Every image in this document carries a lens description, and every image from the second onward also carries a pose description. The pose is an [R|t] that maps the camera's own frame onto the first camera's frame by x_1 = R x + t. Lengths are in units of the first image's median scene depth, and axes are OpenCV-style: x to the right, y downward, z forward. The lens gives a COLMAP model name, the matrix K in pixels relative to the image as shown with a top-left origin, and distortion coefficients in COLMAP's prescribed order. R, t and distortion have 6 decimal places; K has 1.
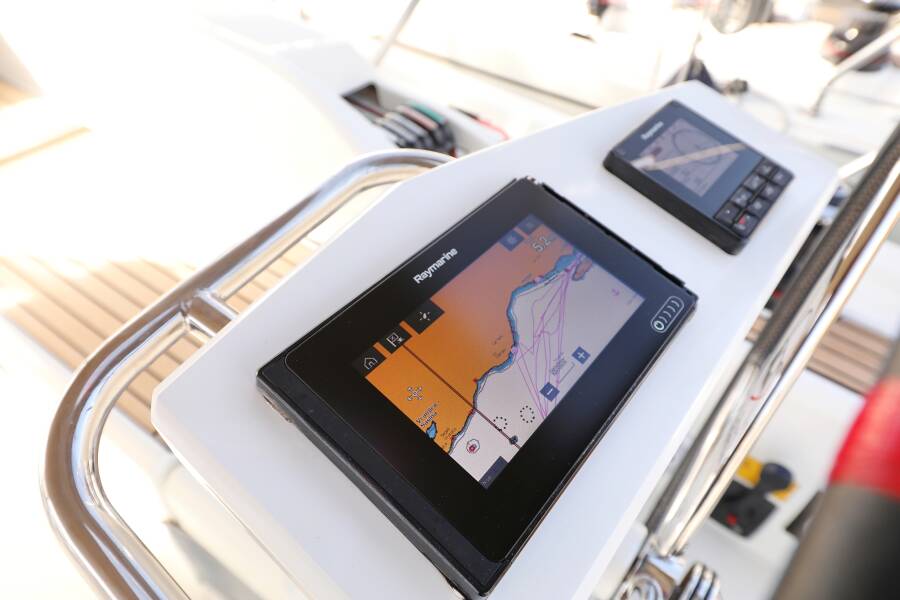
lens RADIAL K [[574.7, 0, 449.7], [0, 574.7, 298.4], [0, 0, 1]] dist [-0.019127, -0.001209]
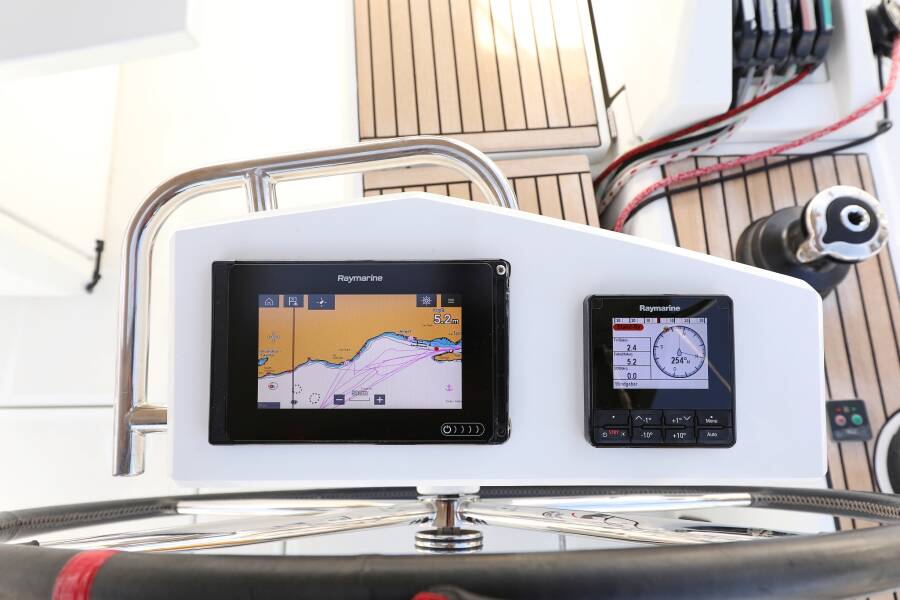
lens RADIAL K [[574.7, 0, 446.0], [0, 574.7, 302.8], [0, 0, 1]] dist [-0.019127, -0.001209]
pose [[0.639690, 0.733021, -0.231253, 0.477248], [-0.541259, 0.643205, 0.541596, -0.892333], [0.545744, -0.221286, 0.808206, 0.000059]]
